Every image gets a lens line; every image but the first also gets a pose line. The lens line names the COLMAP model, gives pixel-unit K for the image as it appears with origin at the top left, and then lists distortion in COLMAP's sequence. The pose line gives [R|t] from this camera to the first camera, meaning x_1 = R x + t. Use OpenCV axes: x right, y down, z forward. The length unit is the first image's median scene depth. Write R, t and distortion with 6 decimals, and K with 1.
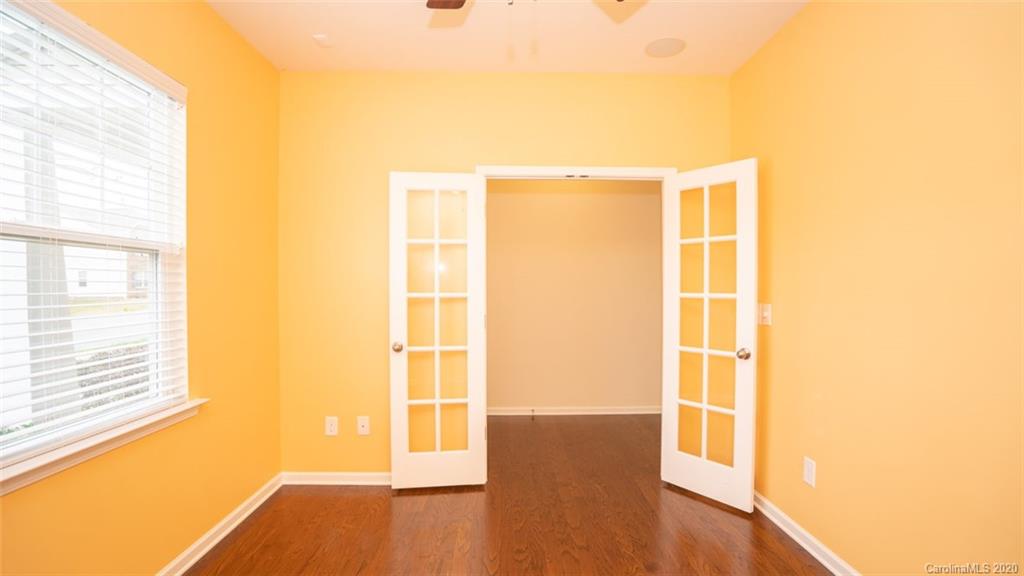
lens RADIAL K [[472.8, 0, 512.0], [0, 472.8, 288.0], [0, 0, 1]] dist [-0.069119, 0.022629]
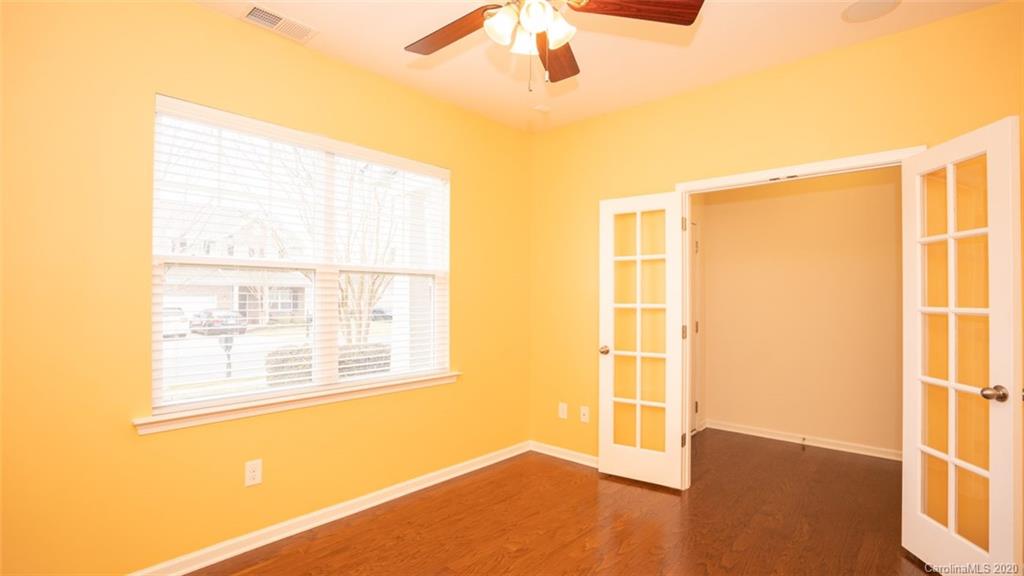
lens RADIAL K [[472.8, 0, 512.0], [0, 472.8, 288.0], [0, 0, 1]] dist [-0.069119, 0.022629]
pose [[0.726464, -0.013659, -0.687069, 0.387890], [-0.005003, 0.999671, -0.025164, 0.002193], [0.687186, 0.021718, 0.726157, -0.008870]]
